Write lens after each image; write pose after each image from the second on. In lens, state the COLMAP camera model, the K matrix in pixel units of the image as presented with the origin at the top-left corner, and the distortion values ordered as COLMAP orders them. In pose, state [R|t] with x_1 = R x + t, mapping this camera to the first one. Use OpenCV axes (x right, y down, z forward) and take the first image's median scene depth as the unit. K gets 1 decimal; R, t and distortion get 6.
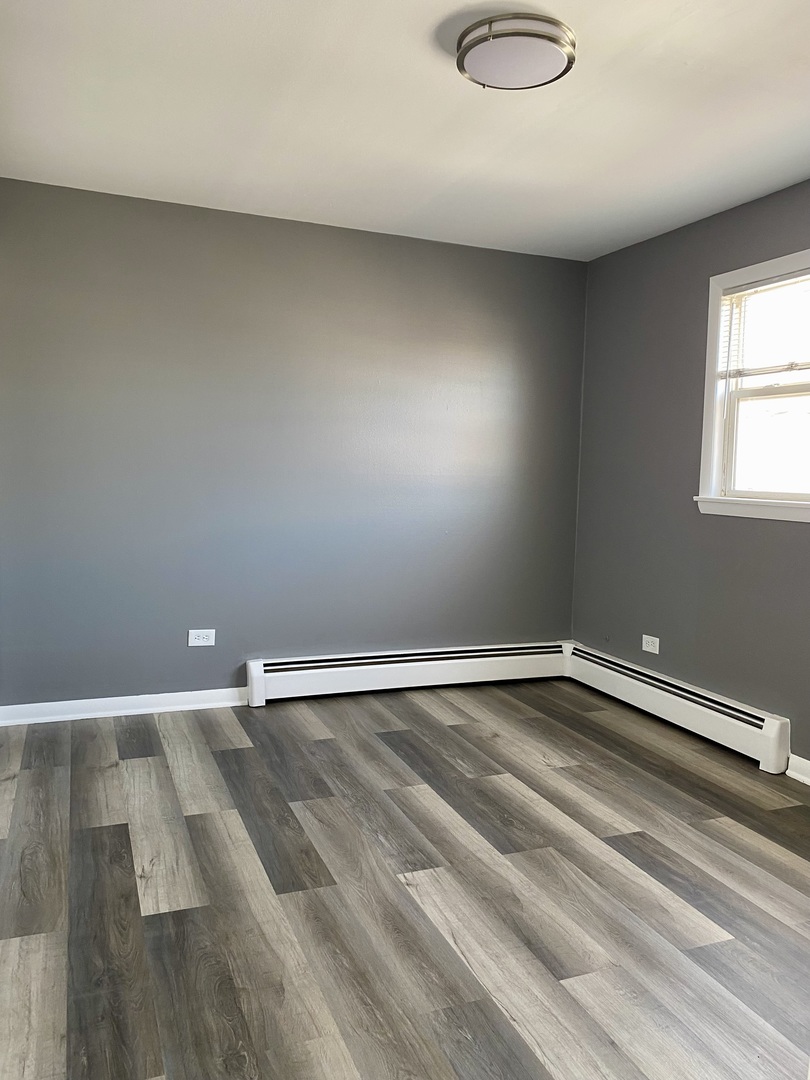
lens RADIAL K [[838.1, 0, 403.5], [0, 838.1, 540.1], [0, 0, 1]] dist [0.032670, -0.049088]
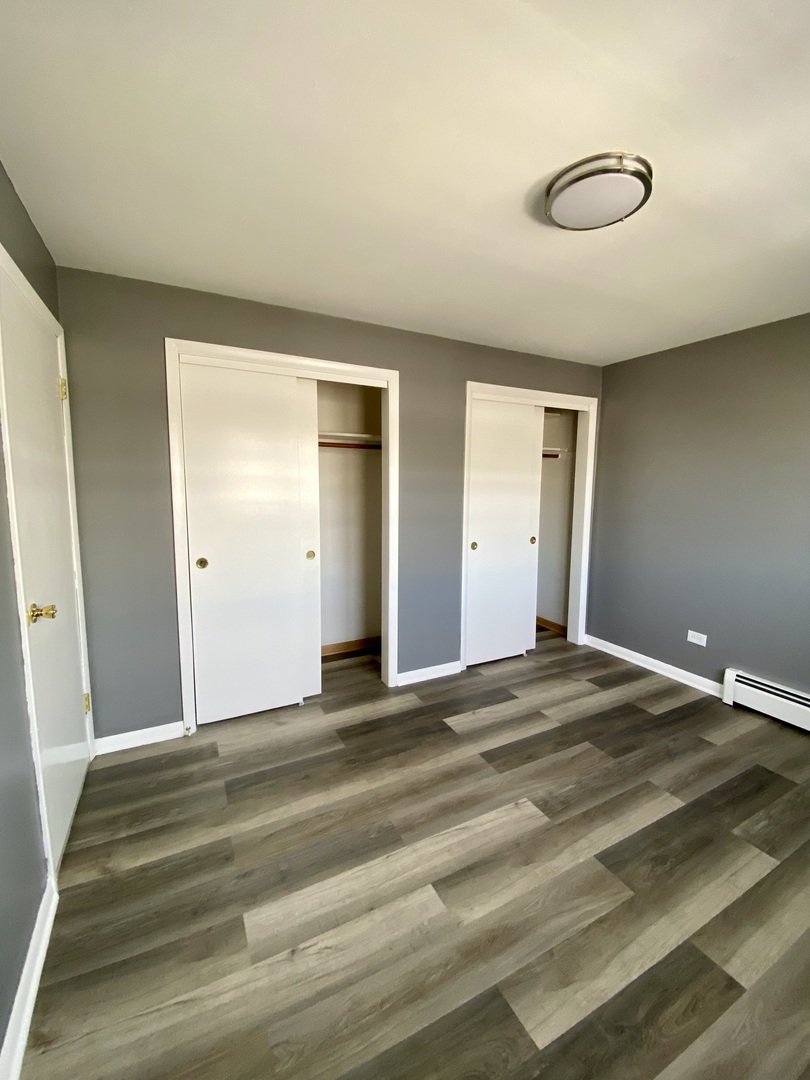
lens RADIAL K [[441.5, 0, 400.4], [0, 441.5, 535.1], [0, 0, 1]] dist [-0.009598, -0.005912]
pose [[0.086887, 0.095903, -0.991591, 0.600695], [-0.101656, 0.991013, 0.086940, -0.098063], [0.991018, 0.093248, 0.095856, 0.555949]]
